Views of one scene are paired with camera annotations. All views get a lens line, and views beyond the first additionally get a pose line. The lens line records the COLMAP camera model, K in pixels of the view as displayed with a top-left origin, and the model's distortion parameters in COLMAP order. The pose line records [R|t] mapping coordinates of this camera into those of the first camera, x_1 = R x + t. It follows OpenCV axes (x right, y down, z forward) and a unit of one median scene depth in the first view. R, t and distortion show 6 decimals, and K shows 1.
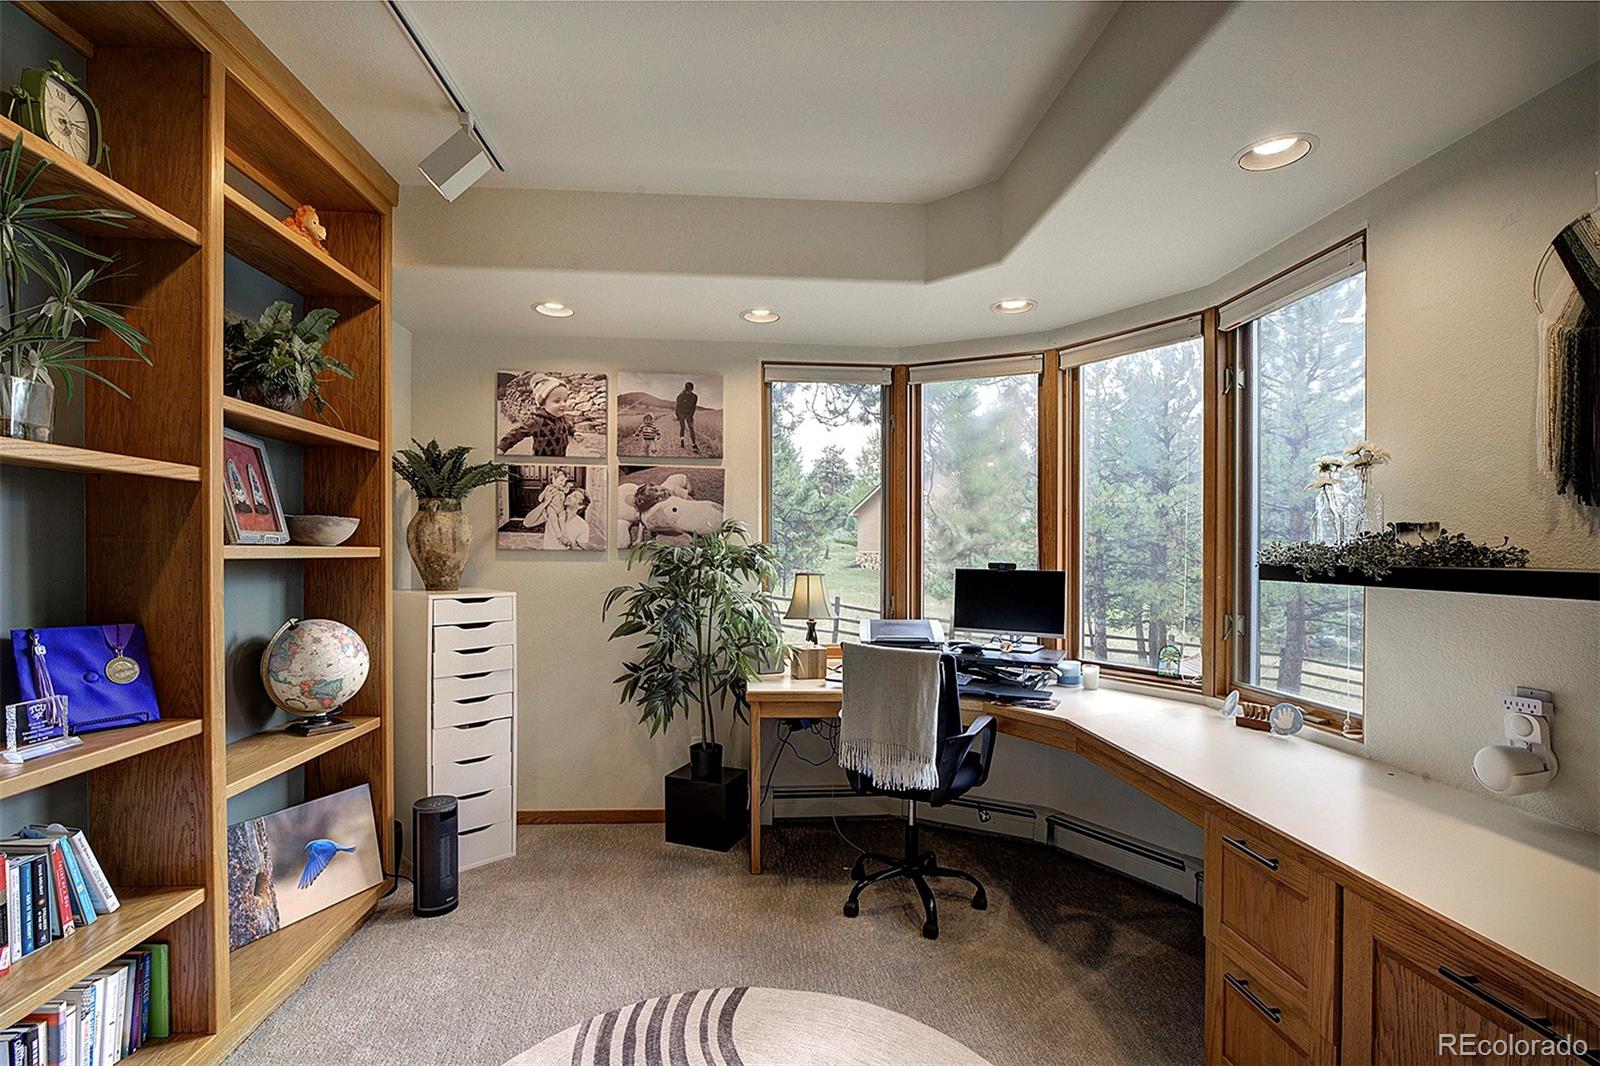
lens RADIAL K [[734.3, 0, 796.3], [0, 734.3, 545.2], [0, 0, 1]] dist [-0.002118, -0.000297]
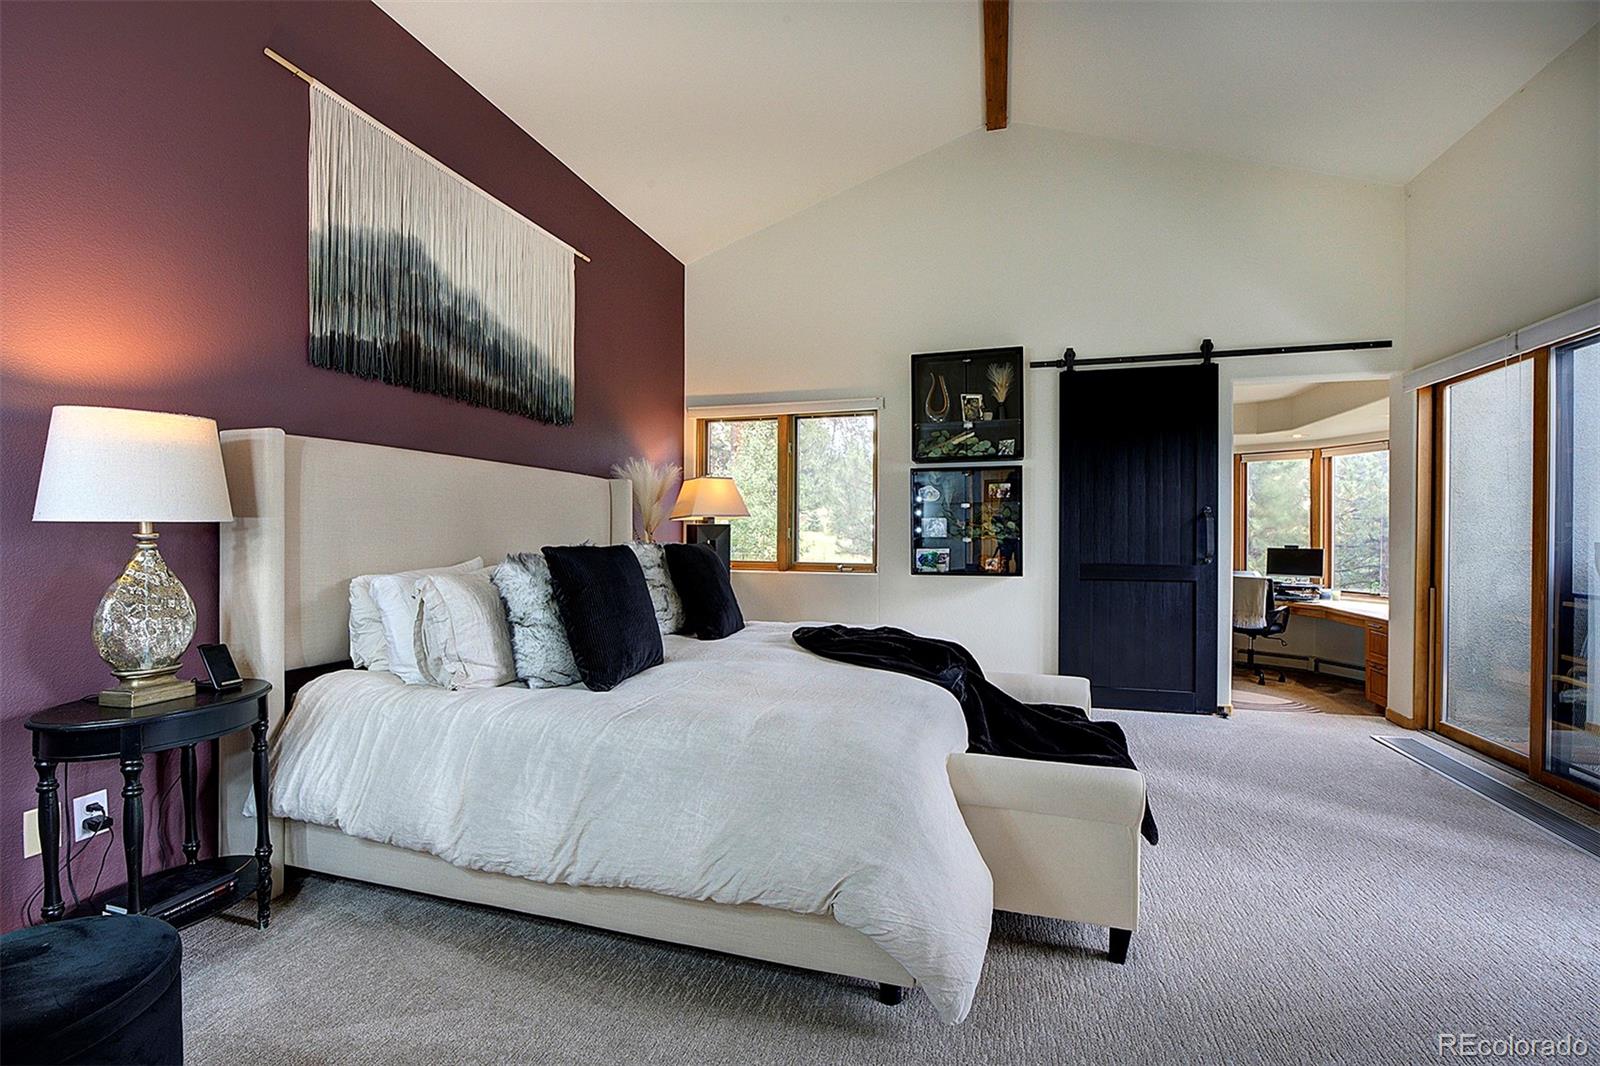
lens RADIAL K [[668.7, 0, 804.5], [0, 668.7, 534.0], [0, 0, 1]] dist [-0.018266, 0.000101]
pose [[0.940125, -0.005006, -0.340794, -0.454586], [0.008666, 0.999920, 0.009219, -0.045370], [0.340721, -0.011620, 0.940093, -1.494275]]
